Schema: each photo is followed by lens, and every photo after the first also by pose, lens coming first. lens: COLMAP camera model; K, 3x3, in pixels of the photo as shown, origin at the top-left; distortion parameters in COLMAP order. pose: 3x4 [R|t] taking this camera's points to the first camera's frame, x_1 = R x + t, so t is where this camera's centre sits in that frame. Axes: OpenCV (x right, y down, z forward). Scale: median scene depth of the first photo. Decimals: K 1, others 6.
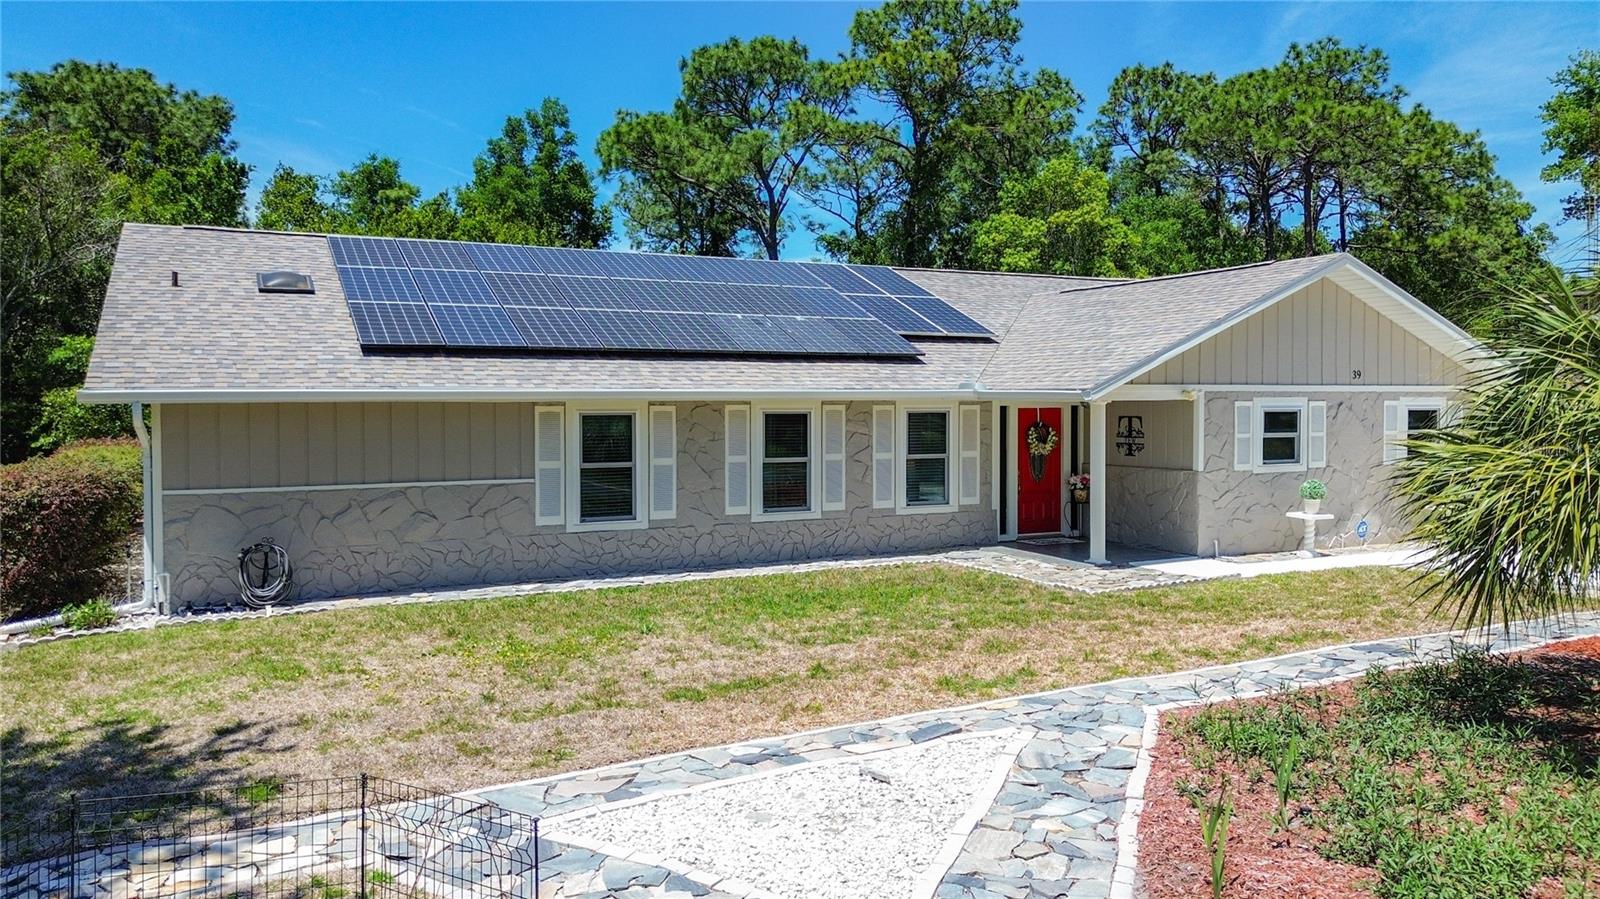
lens RADIAL K [[1168.5, 0, 792.6], [0, 1168.5, 424.1], [0, 0, 1]] dist [0.063077, -0.087781]
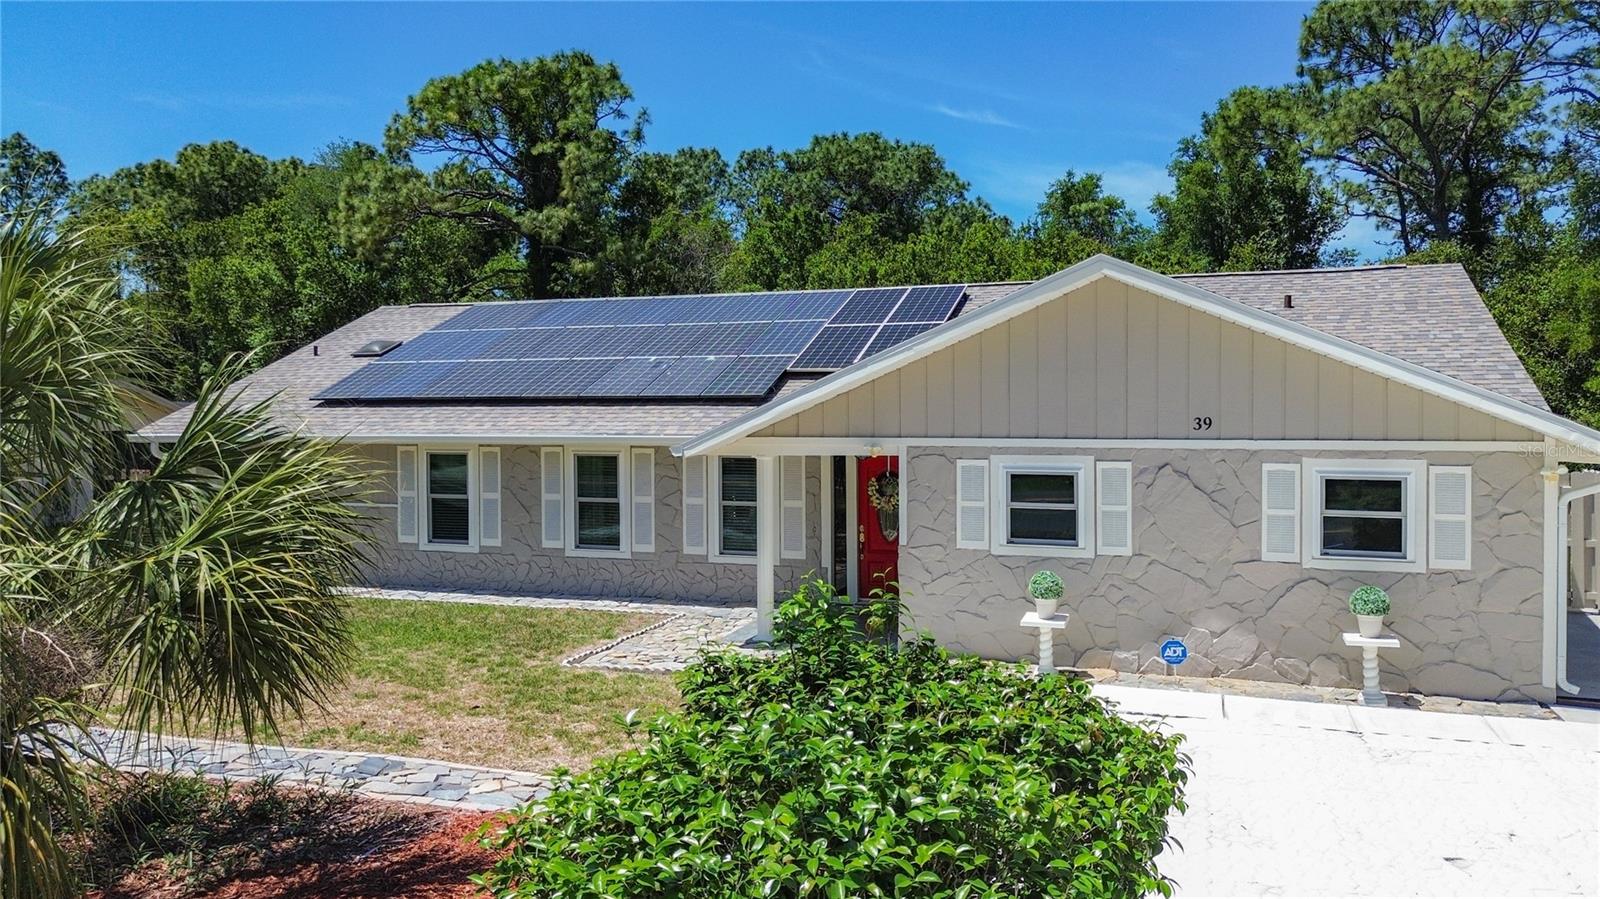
lens RADIAL K [[1161.8, 0, 795.6], [0, 1161.8, 408.2], [0, 0, 1]] dist [0.054881, -0.074597]
pose [[0.695926, 0.004931, -0.718097, 0.842250], [-0.009806, 0.999948, -0.002636, -0.049412], [0.718047, 0.008876, 0.695938, 0.383062]]
